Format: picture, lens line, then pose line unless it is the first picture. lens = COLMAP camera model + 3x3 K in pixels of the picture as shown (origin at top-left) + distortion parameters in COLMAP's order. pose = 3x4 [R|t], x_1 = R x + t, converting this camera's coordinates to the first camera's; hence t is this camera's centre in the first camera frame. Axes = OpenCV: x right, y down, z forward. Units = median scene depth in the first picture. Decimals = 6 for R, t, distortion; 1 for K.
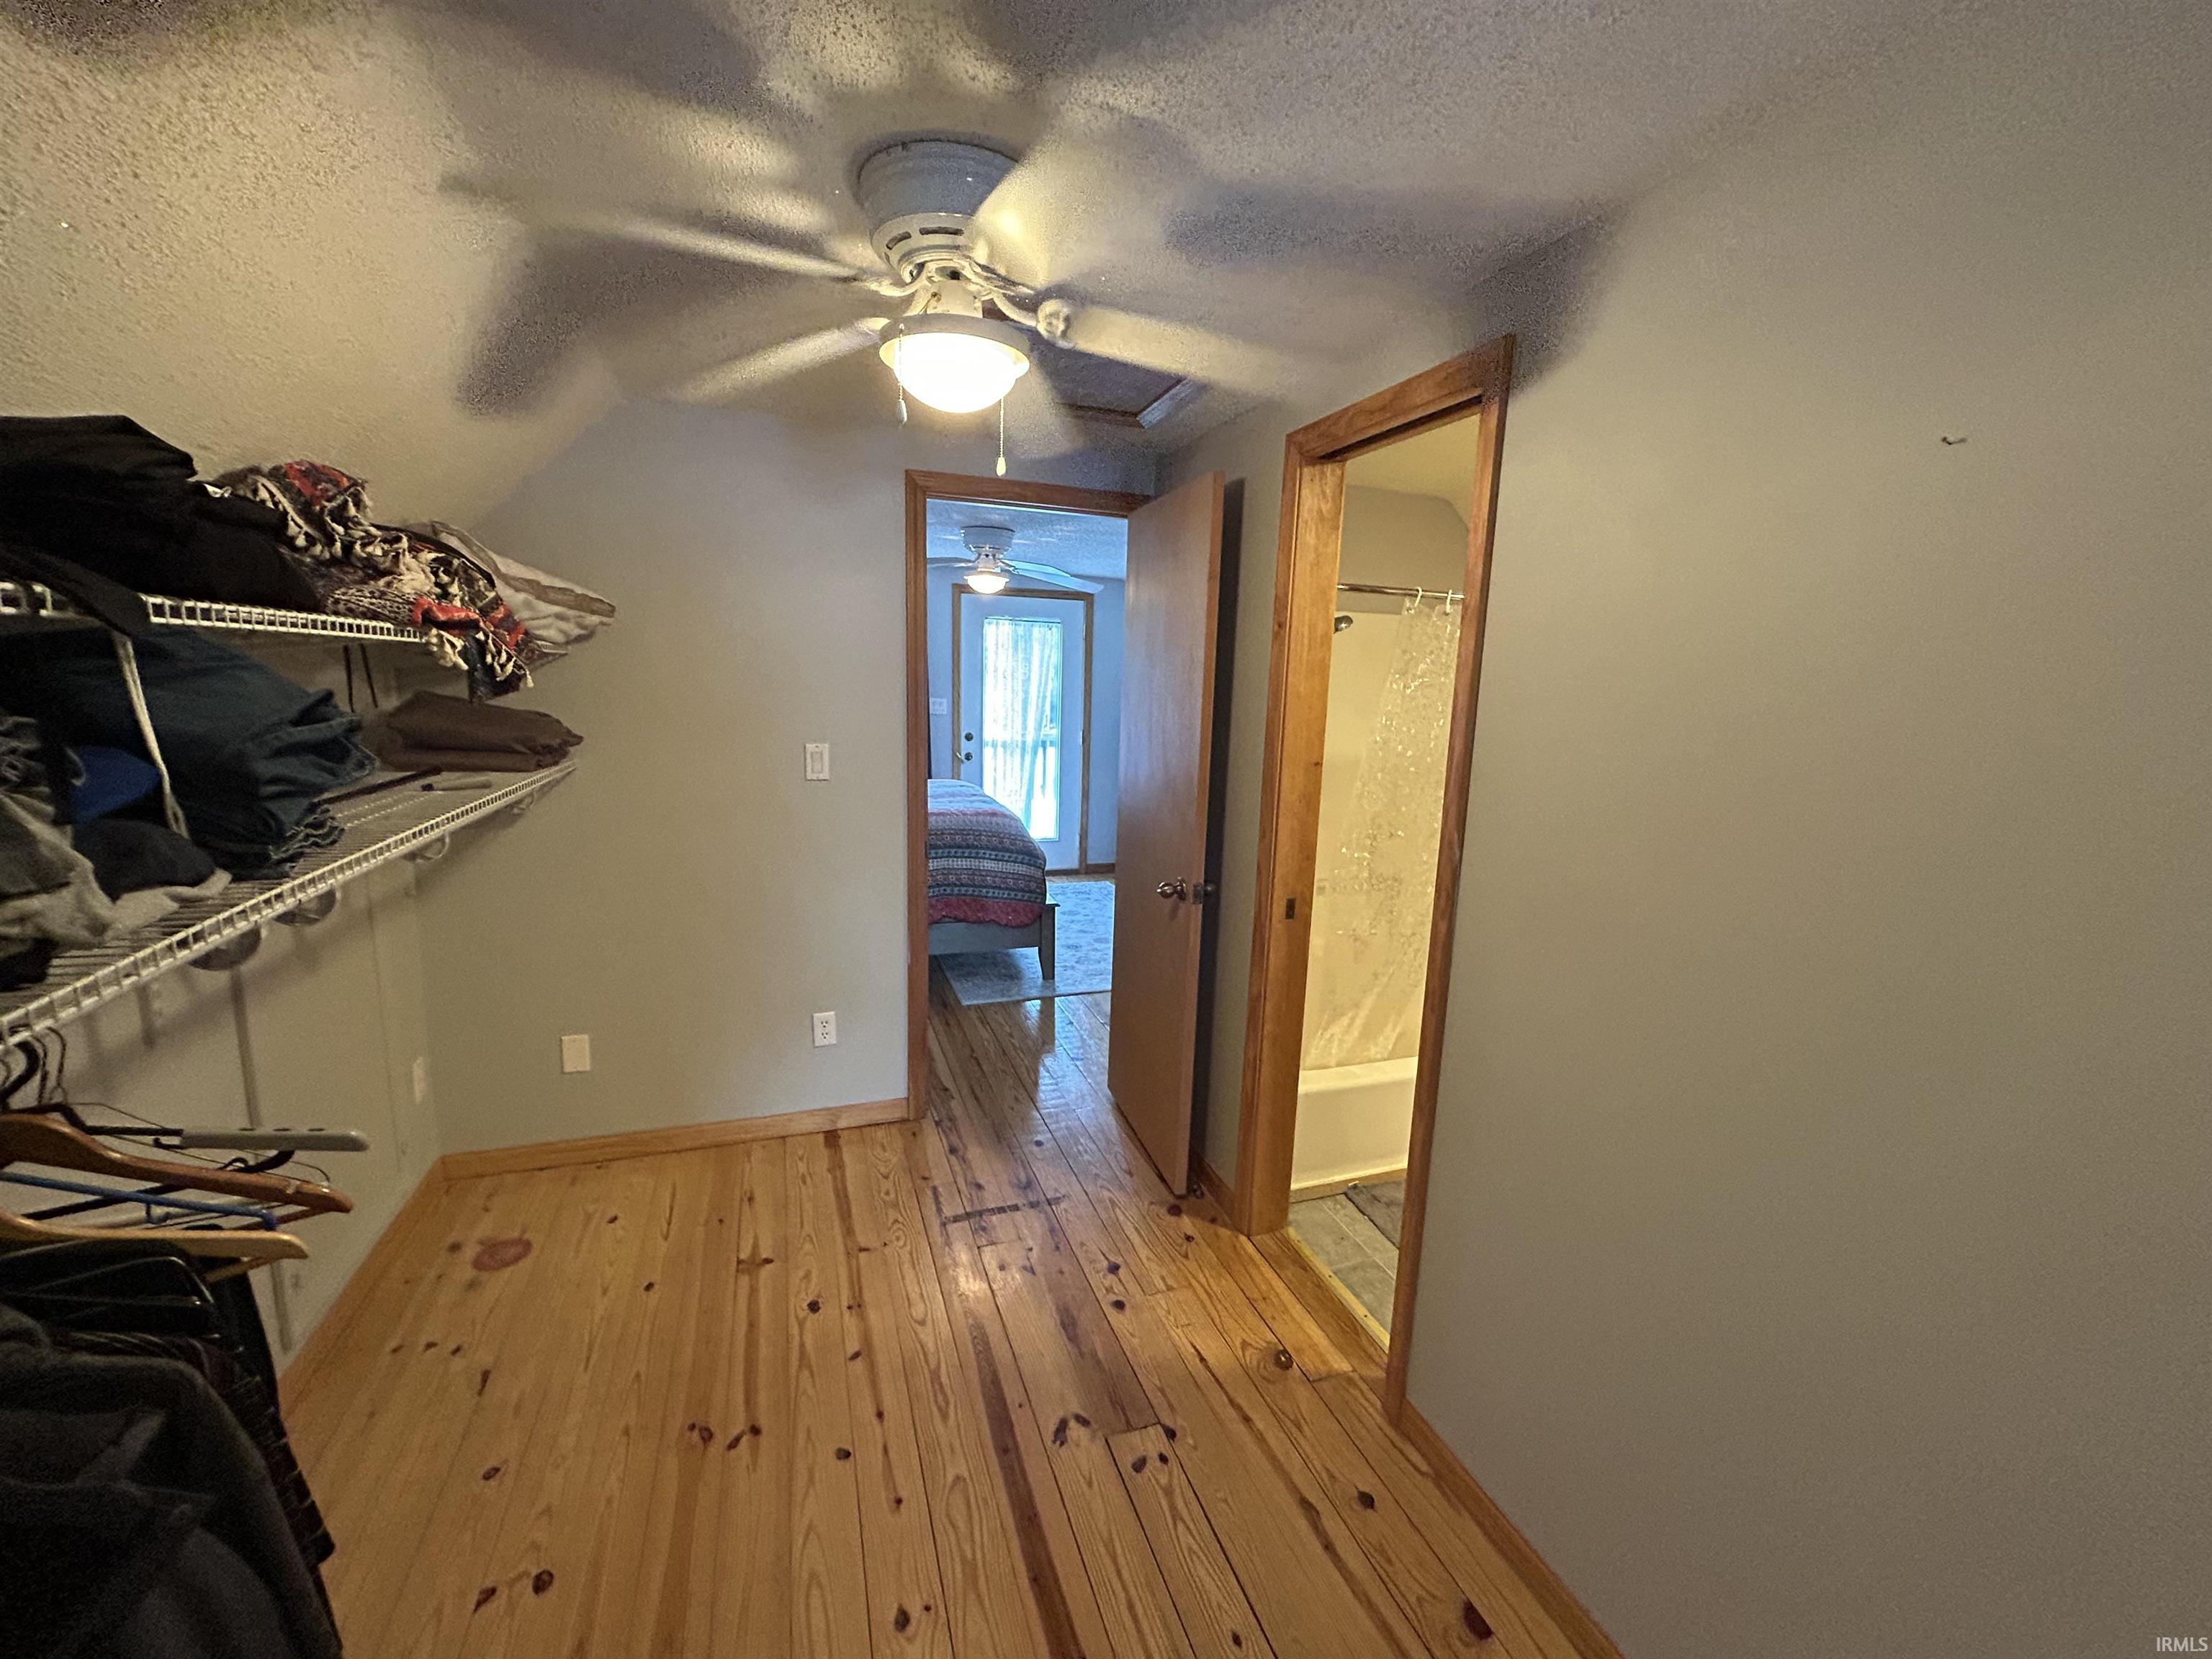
lens RADIAL K [[878.2, 0, 1106.0], [0, 878.2, 829.5], [0, 0, 1]] dist [-0.003038, -0.000081]
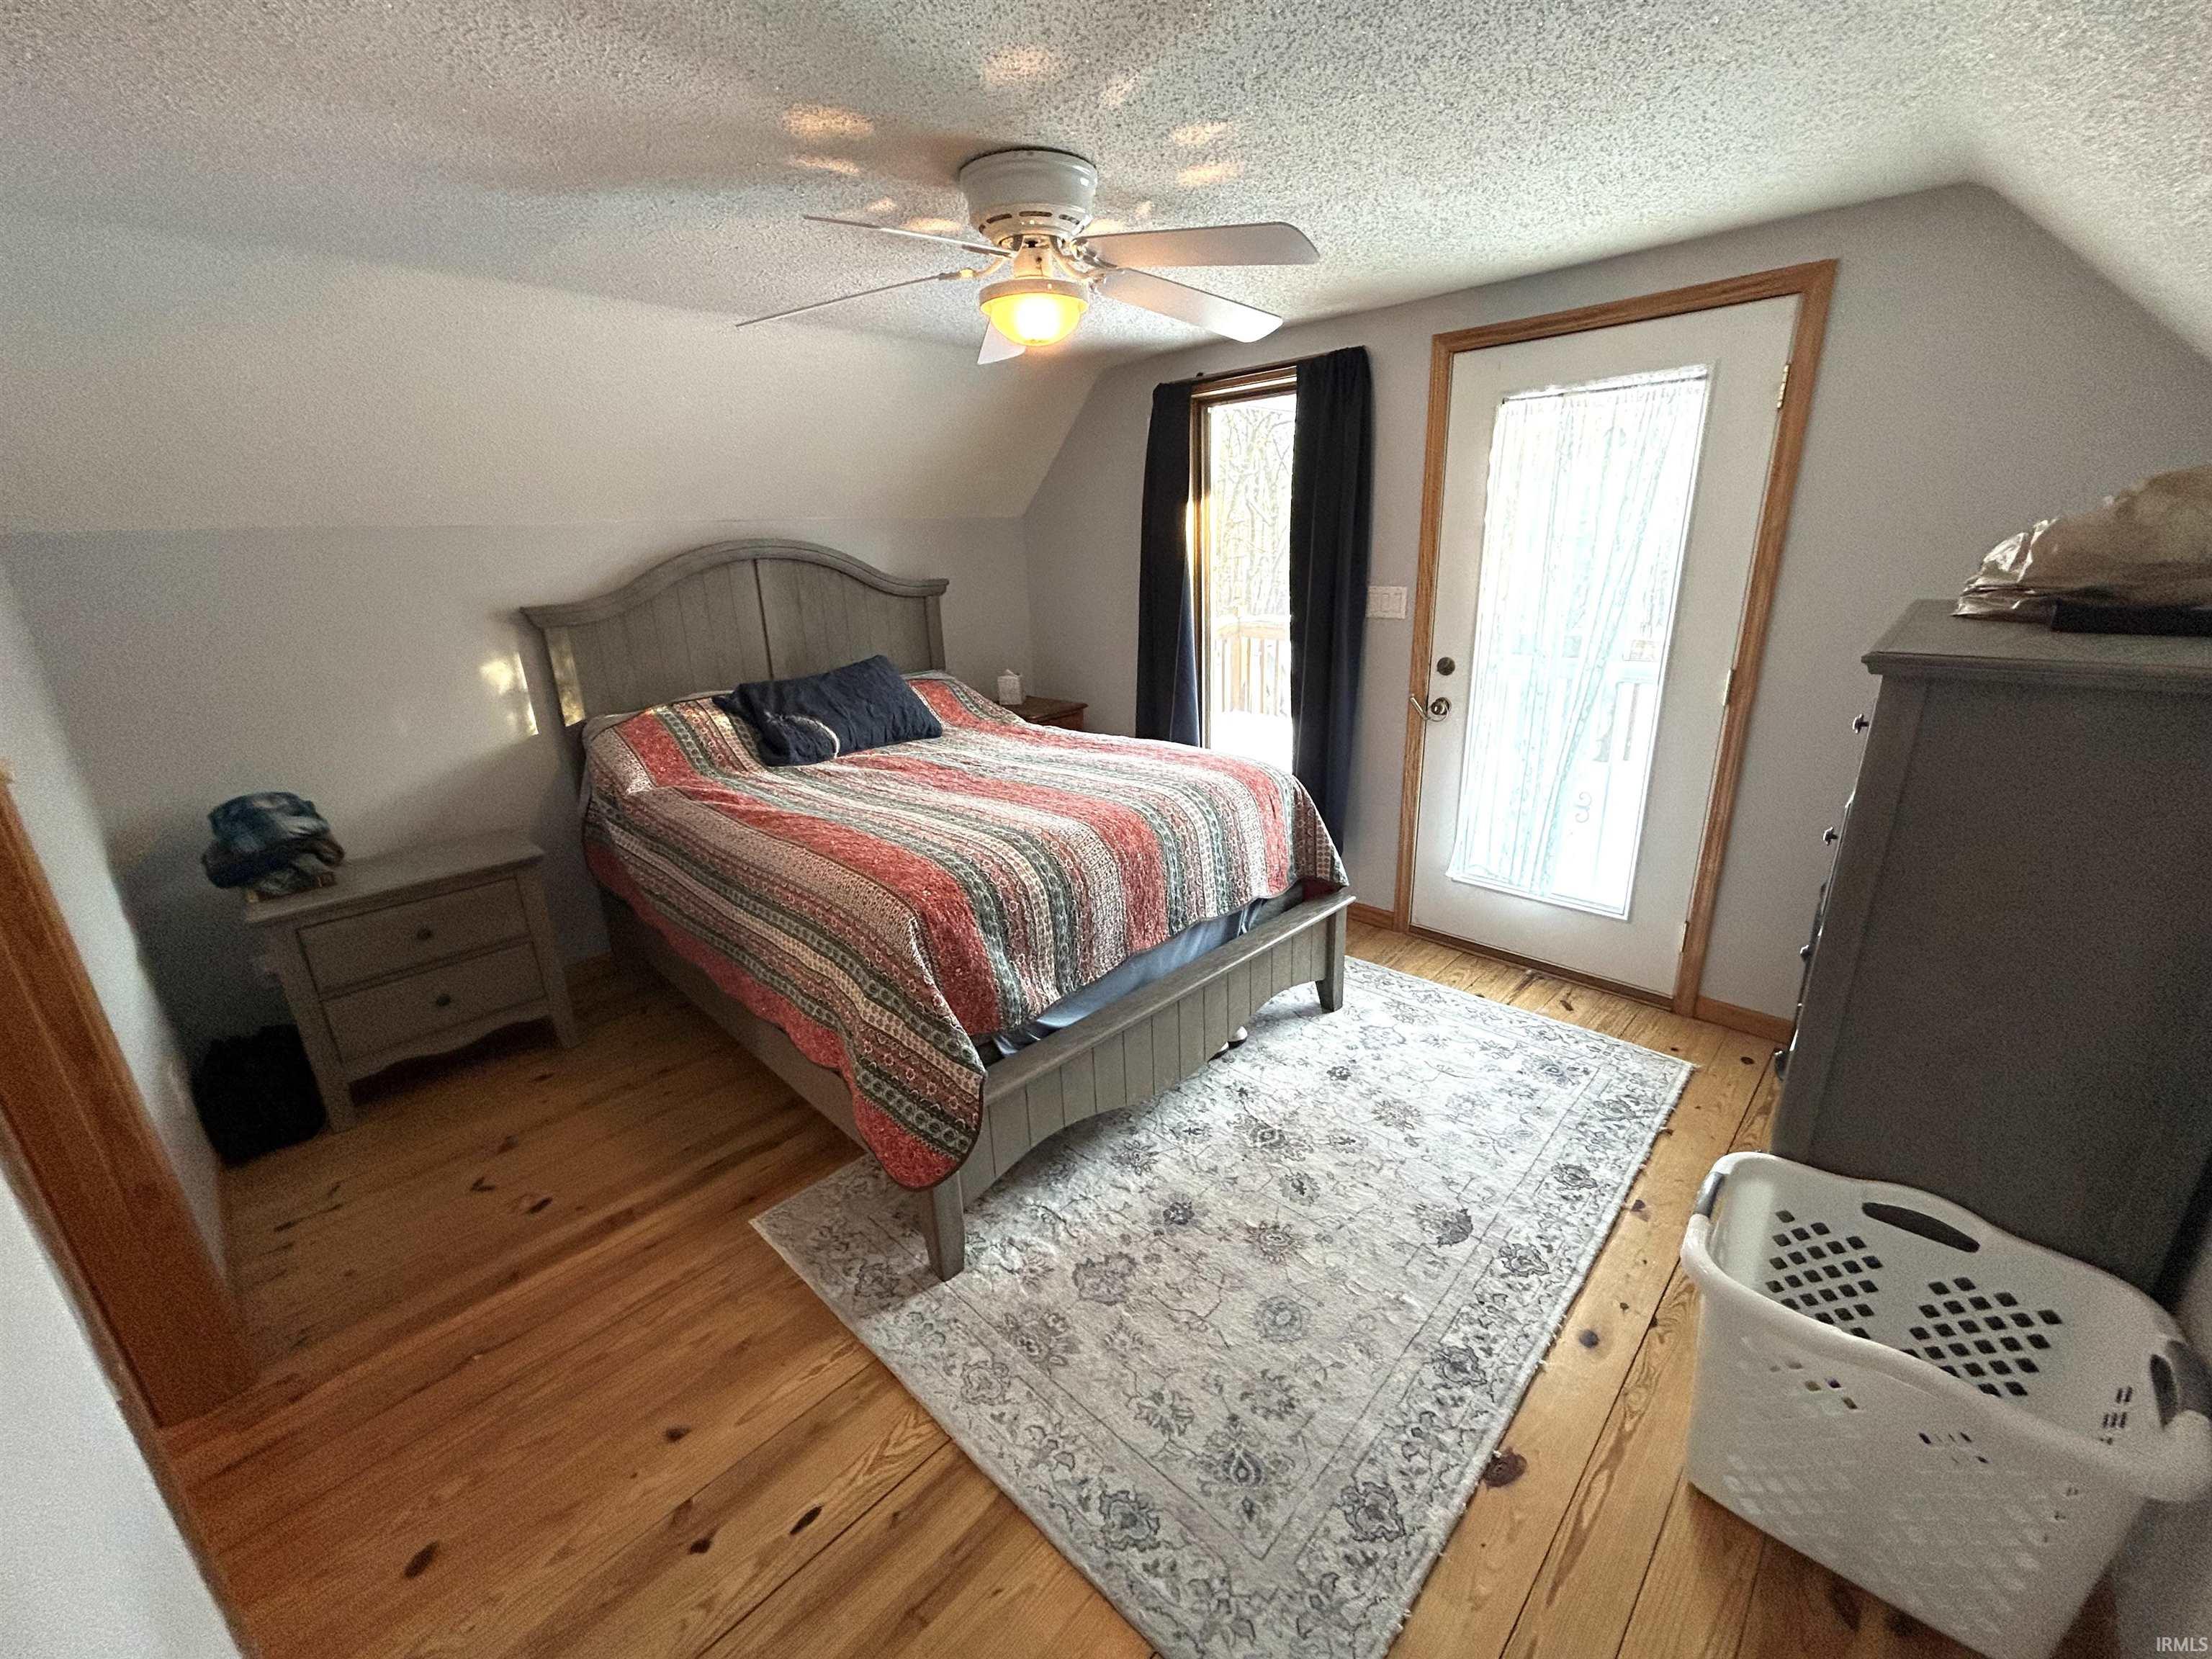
lens RADIAL K [[878.2, 0, 1106.0], [0, 878.2, 829.5], [0, 0, 1]] dist [-0.003038, -0.000081]
pose [[0.437509, 0.229471, -0.869442, 0.205333], [-0.105001, 0.973313, 0.204049, -0.096190], [0.893062, 0.002019, 0.449928, 0.608107]]
